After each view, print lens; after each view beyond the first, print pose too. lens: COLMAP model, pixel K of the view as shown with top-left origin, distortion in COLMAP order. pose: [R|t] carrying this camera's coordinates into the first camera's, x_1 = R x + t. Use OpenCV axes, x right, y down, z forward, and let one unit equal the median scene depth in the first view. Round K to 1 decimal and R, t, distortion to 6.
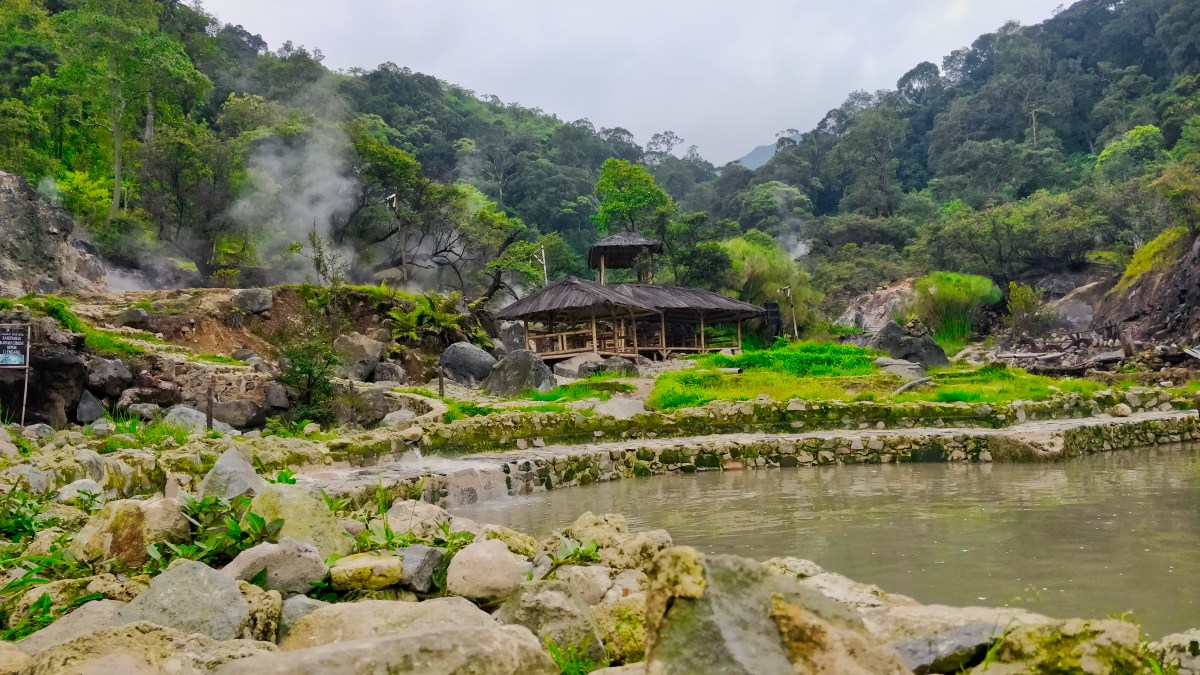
lens RADIAL K [[965.6, 0, 588.8], [0, 965.6, 326.1], [0, 0, 1]] dist [0.080035, -0.138038]
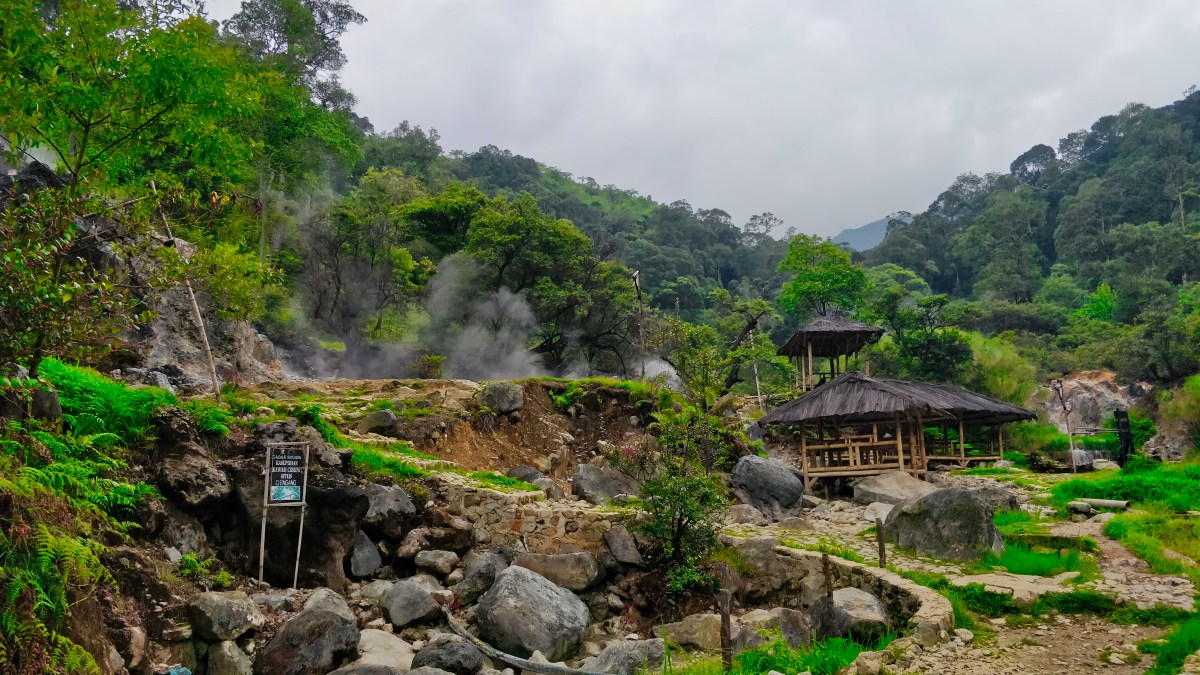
lens RADIAL K [[965.6, 0, 596.2], [0, 965.6, 343.7], [0, 0, 1]] dist [0.080035, -0.138038]
pose [[0.996933, 0.017014, -0.076384, -0.035388], [-0.021924, 0.997715, -0.063912, -0.003720], [0.075122, 0.065391, 0.995028, 0.035053]]
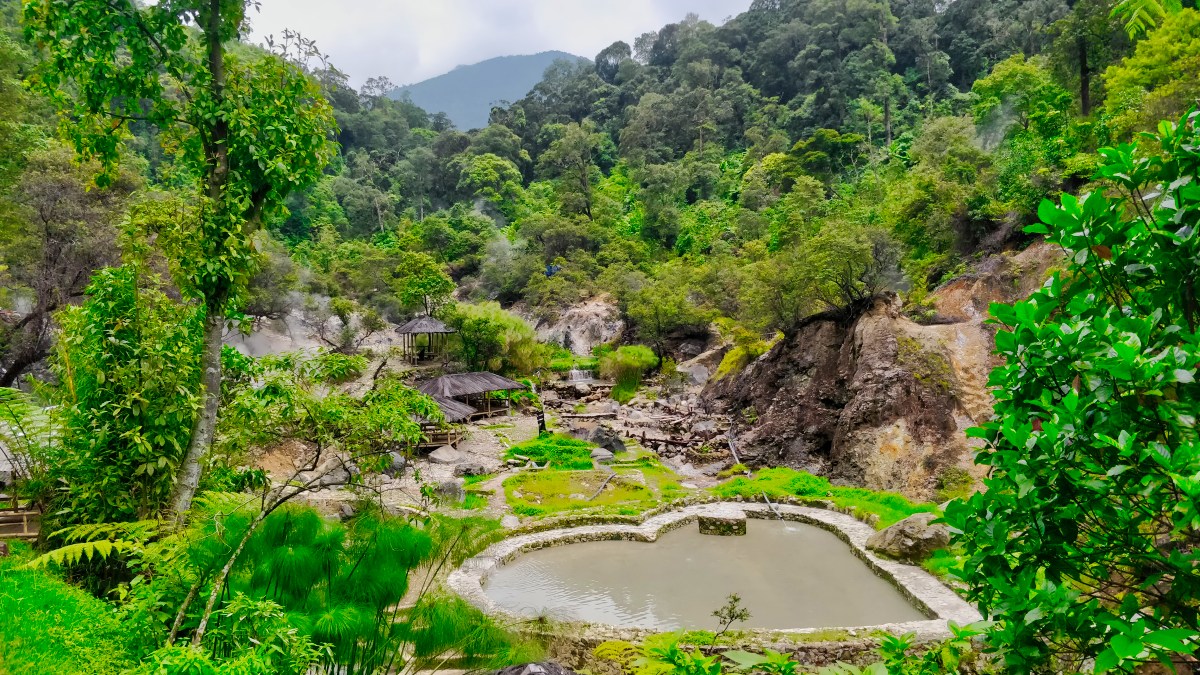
lens RADIAL K [[965.6, 0, 587.3], [0, 965.6, 333.7], [0, 0, 1]] dist [0.080035, -0.138038]
pose [[0.952307, 0.005982, 0.305083, -0.059431], [-0.033753, 0.995738, 0.085834, -0.068278], [-0.303269, -0.092038, 0.948450, -0.159954]]
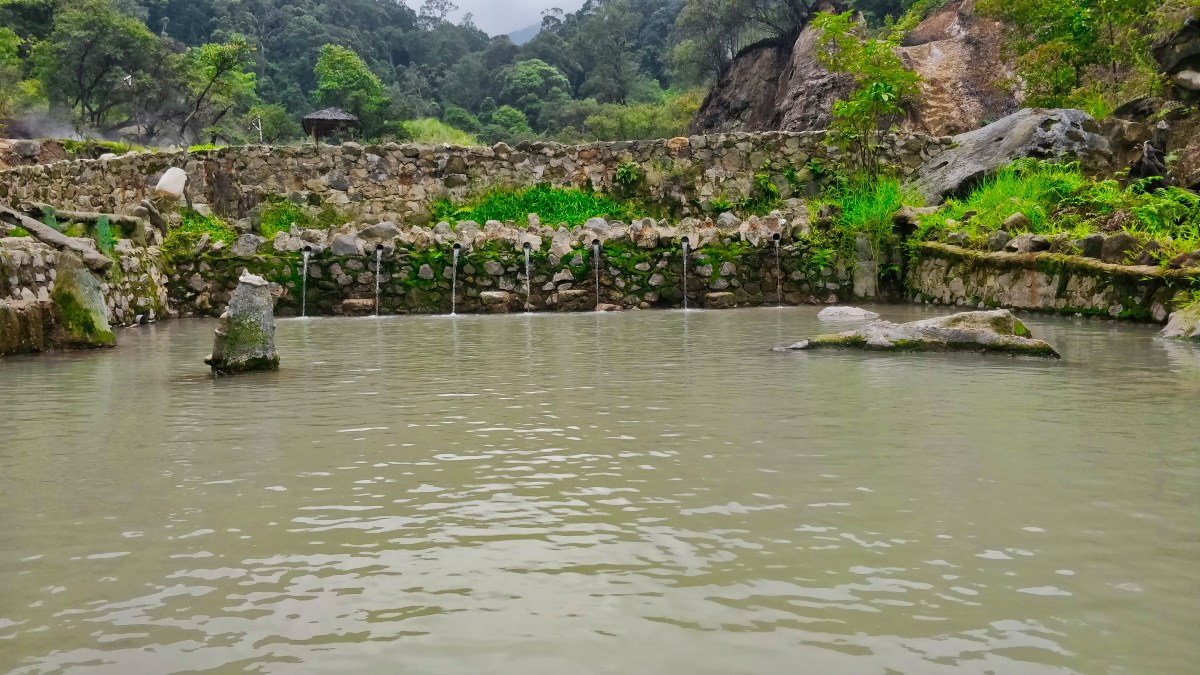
lens RADIAL K [[965.6, 0, 594.6], [0, 965.6, 333.1], [0, 0, 1]] dist [0.080035, -0.138038]
pose [[0.973837, 0.009428, 0.227052, 0.027359], [-0.040544, 0.990317, 0.132773, 0.003440], [-0.223602, -0.138505, 0.964789, -0.112827]]
